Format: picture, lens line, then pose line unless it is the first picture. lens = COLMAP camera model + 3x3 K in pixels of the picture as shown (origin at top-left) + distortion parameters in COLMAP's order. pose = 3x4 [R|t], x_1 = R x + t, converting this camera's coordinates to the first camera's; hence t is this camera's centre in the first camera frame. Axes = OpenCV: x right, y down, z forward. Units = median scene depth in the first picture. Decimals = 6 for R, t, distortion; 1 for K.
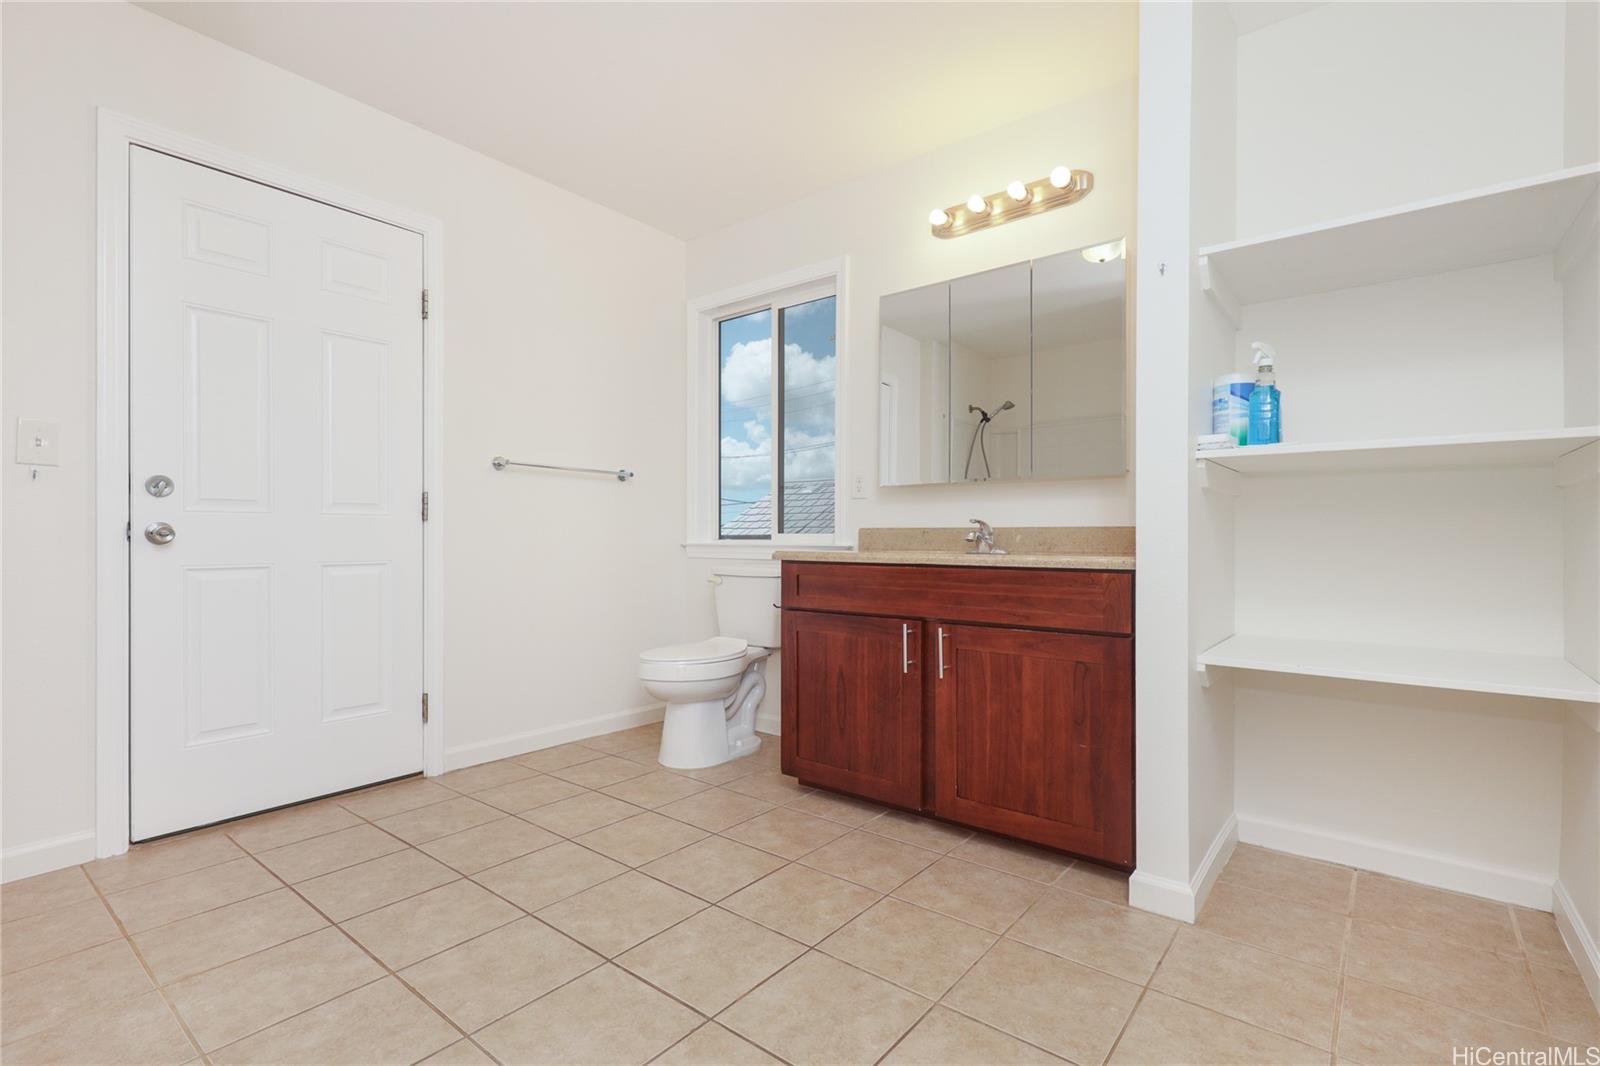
lens RADIAL K [[740.6, 0, 831.4], [0, 740.6, 537.2], [0, 0, 1]] dist [0.004856, -0.000527]
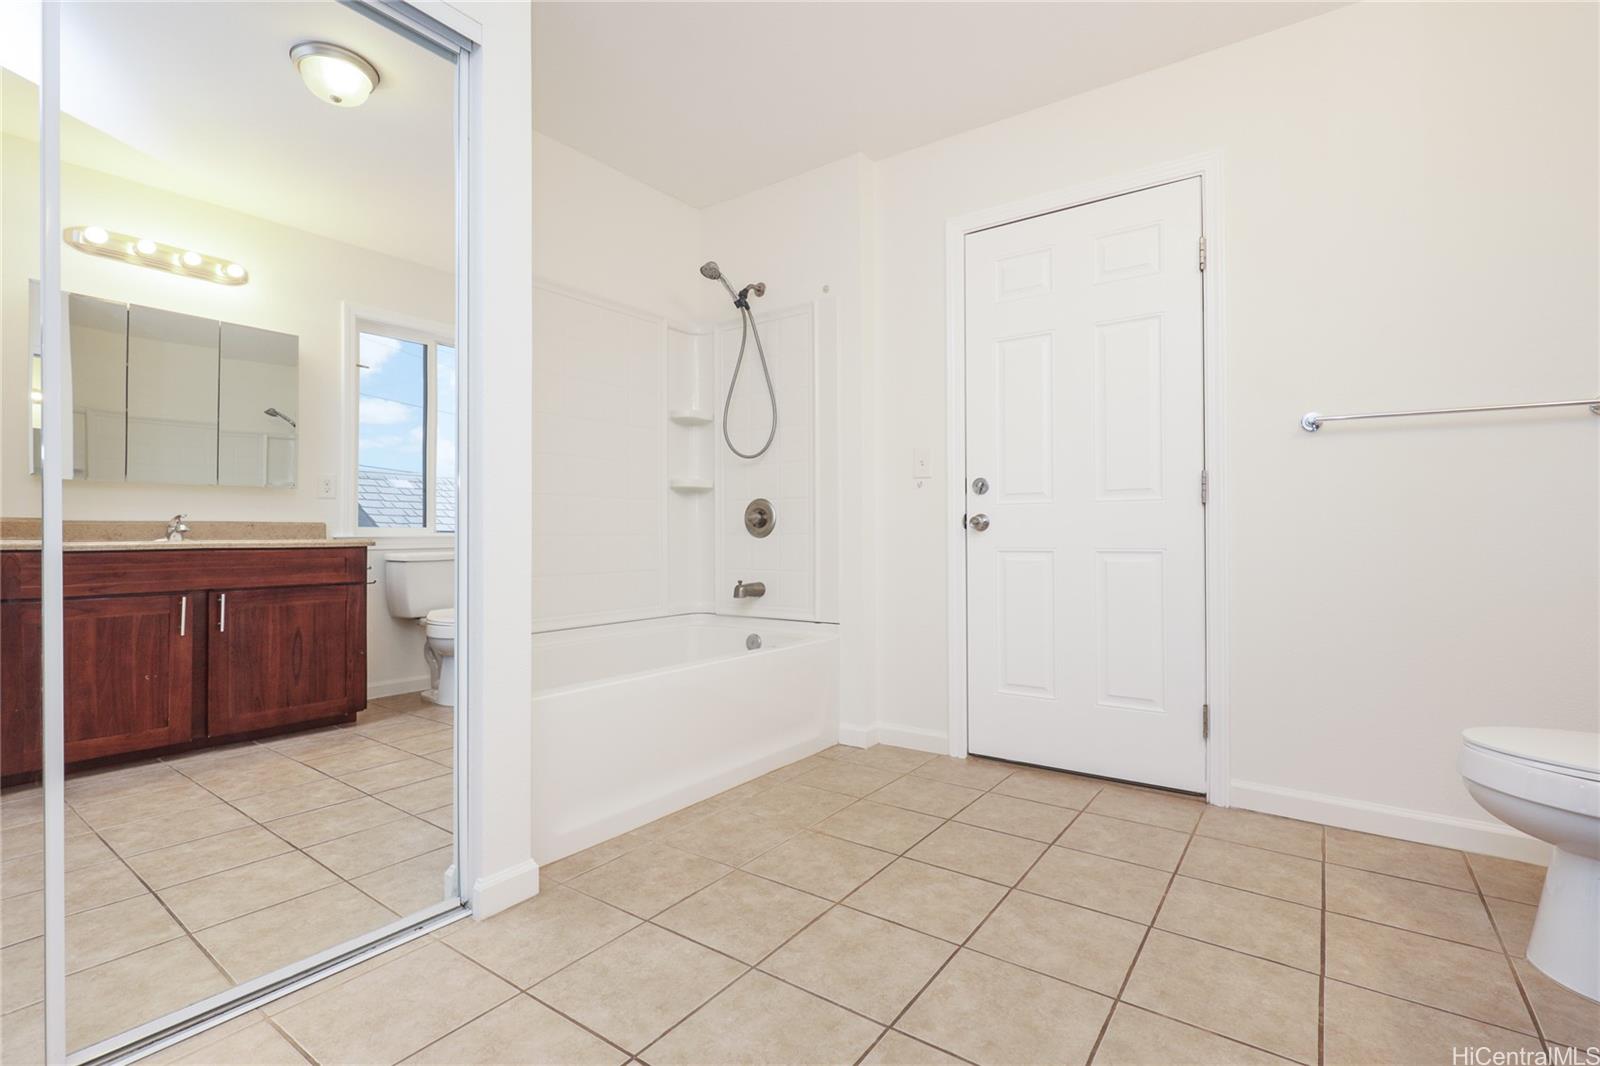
lens RADIAL K [[740.6, 0, 799.1], [0, 740.6, 531.0], [0, 0, 1]] dist [0.004856, -0.000527]
pose [[0.033412, -0.007730, -0.999412, 0.346534], [0.000817, 0.999970, -0.007707, 0.017930], [0.999441, -0.000559, 0.033417, 0.578859]]
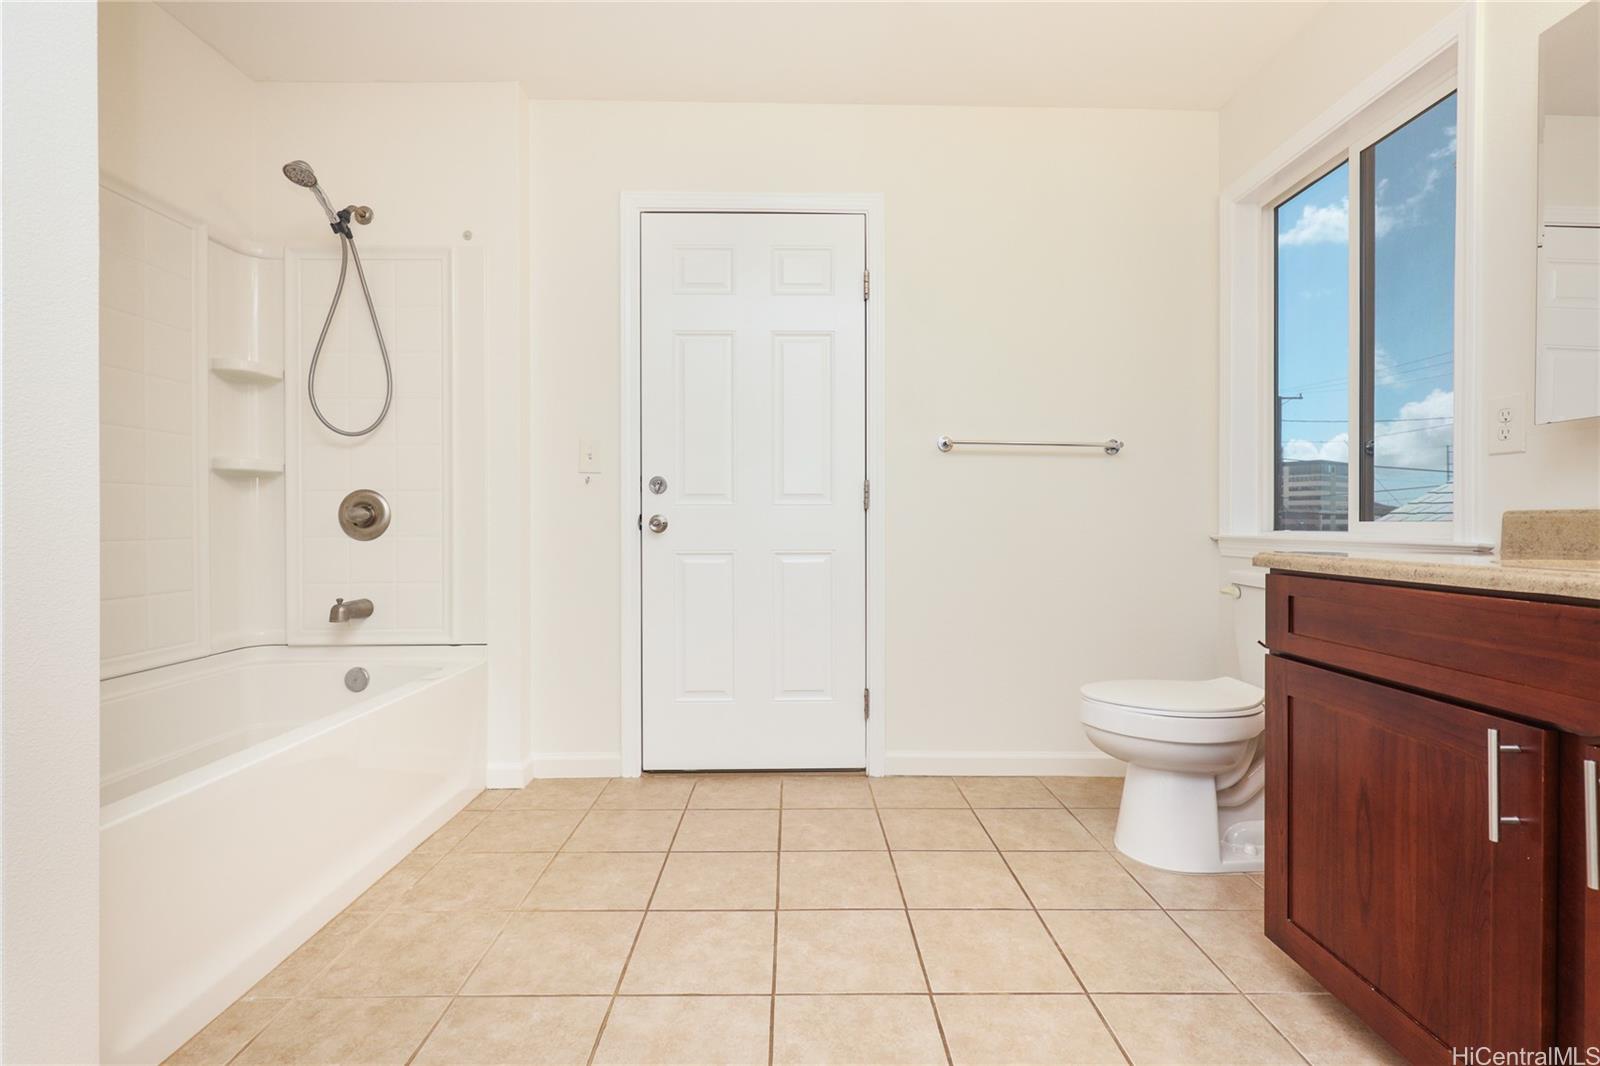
lens RADIAL K [[740.6, 0, 800.3], [0, 740.6, 526.5], [0, 0, 1]] dist [0.004856, -0.000527]
pose [[0.617410, 0.001957, -0.786639, 0.182953], [-0.001039, 0.999998, 0.001672, -0.002634], [0.786641, -0.000215, 0.617411, 0.389583]]
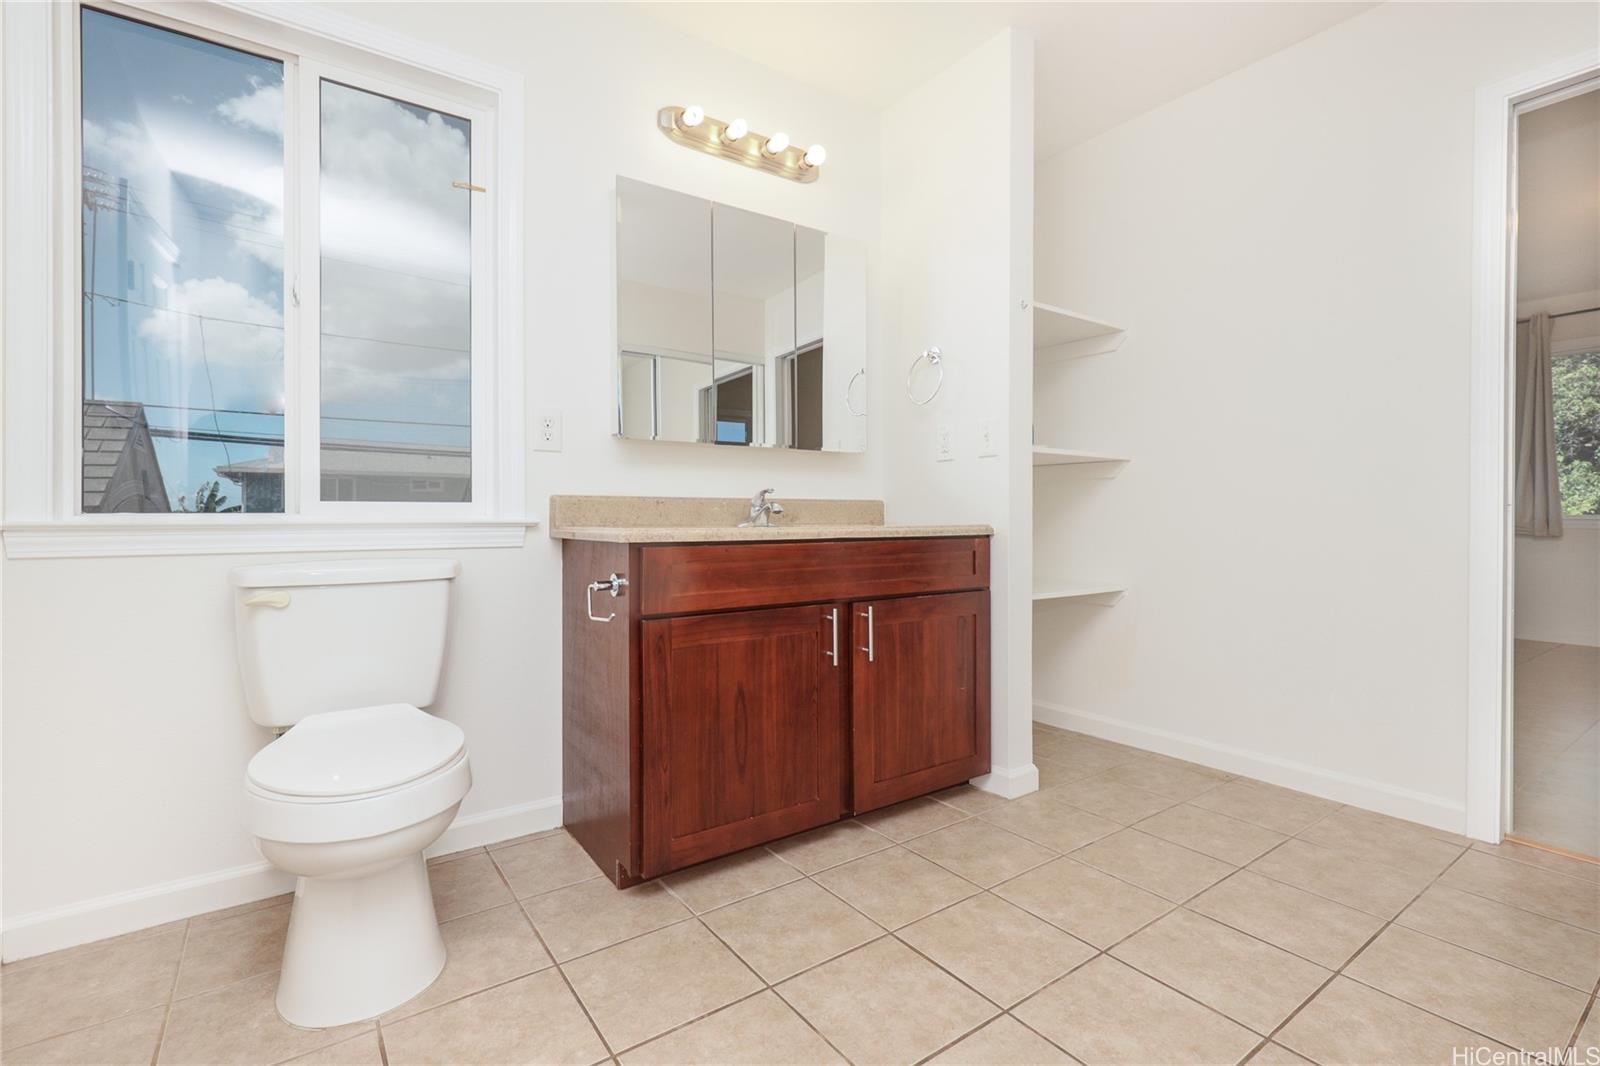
lens RADIAL K [[740.6, 0, 785.4], [0, 740.6, 530.1], [0, 0, 1]] dist [0.004856, -0.000527]
pose [[0.287920, -0.015845, 0.957523, -0.699371], [0.003729, 0.999874, 0.015424, 0.012904], [-0.957647, -0.000870, 0.287943, 0.773036]]
